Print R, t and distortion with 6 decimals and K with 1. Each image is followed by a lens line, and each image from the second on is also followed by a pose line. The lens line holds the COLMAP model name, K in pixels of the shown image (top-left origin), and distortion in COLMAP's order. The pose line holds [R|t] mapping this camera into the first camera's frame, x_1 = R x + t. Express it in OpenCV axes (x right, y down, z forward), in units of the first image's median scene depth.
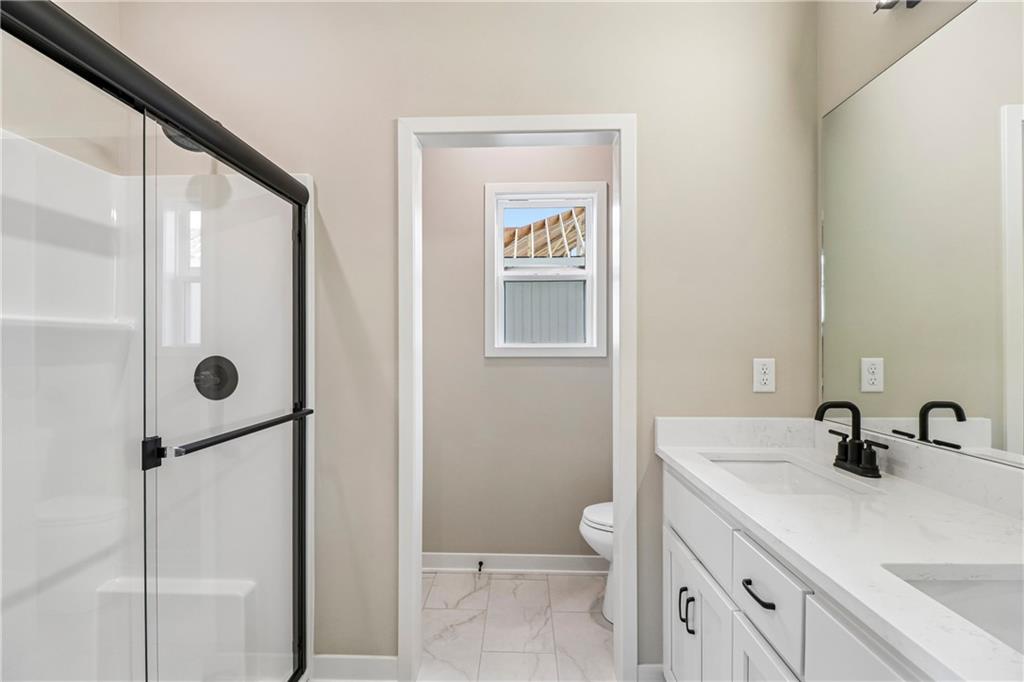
lens RADIAL K [[479.0, 0, 498.3], [0, 479.0, 349.0], [0, 0, 1]] dist [0.014481, -0.012279]
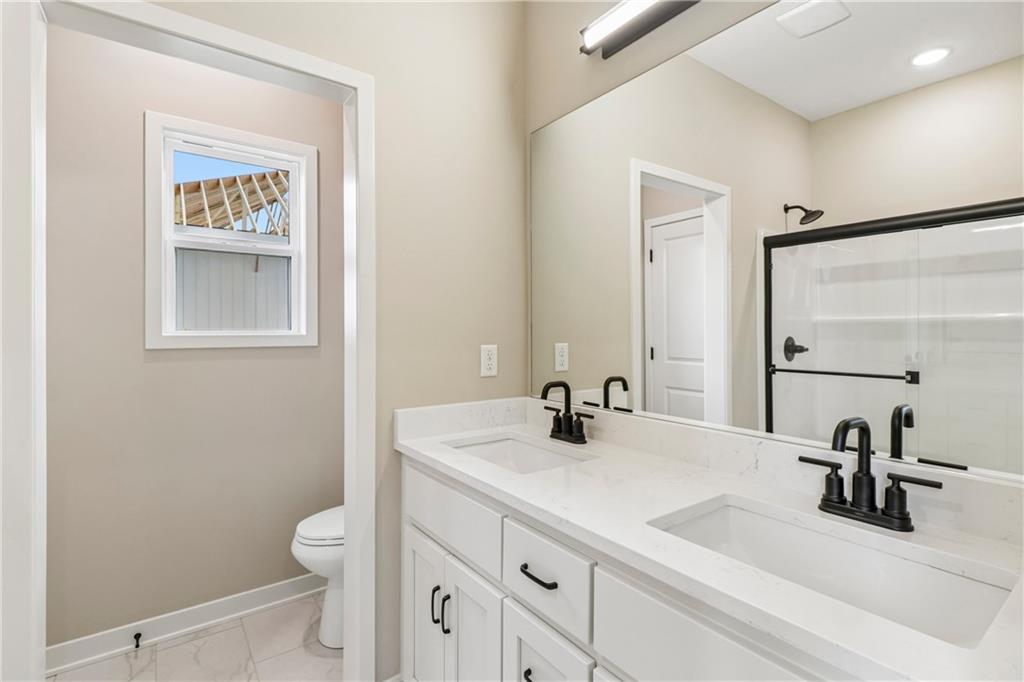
lens RADIAL K [[479.0, 0, 504.7], [0, 479.0, 333.2], [0, 0, 1]] dist [0.014481, -0.012279]
pose [[0.780268, -0.001349, 0.625444, -0.086760], [0.004975, 0.999979, -0.004049, -0.001911], [-0.625425, 0.006271, 0.780259, 0.140721]]
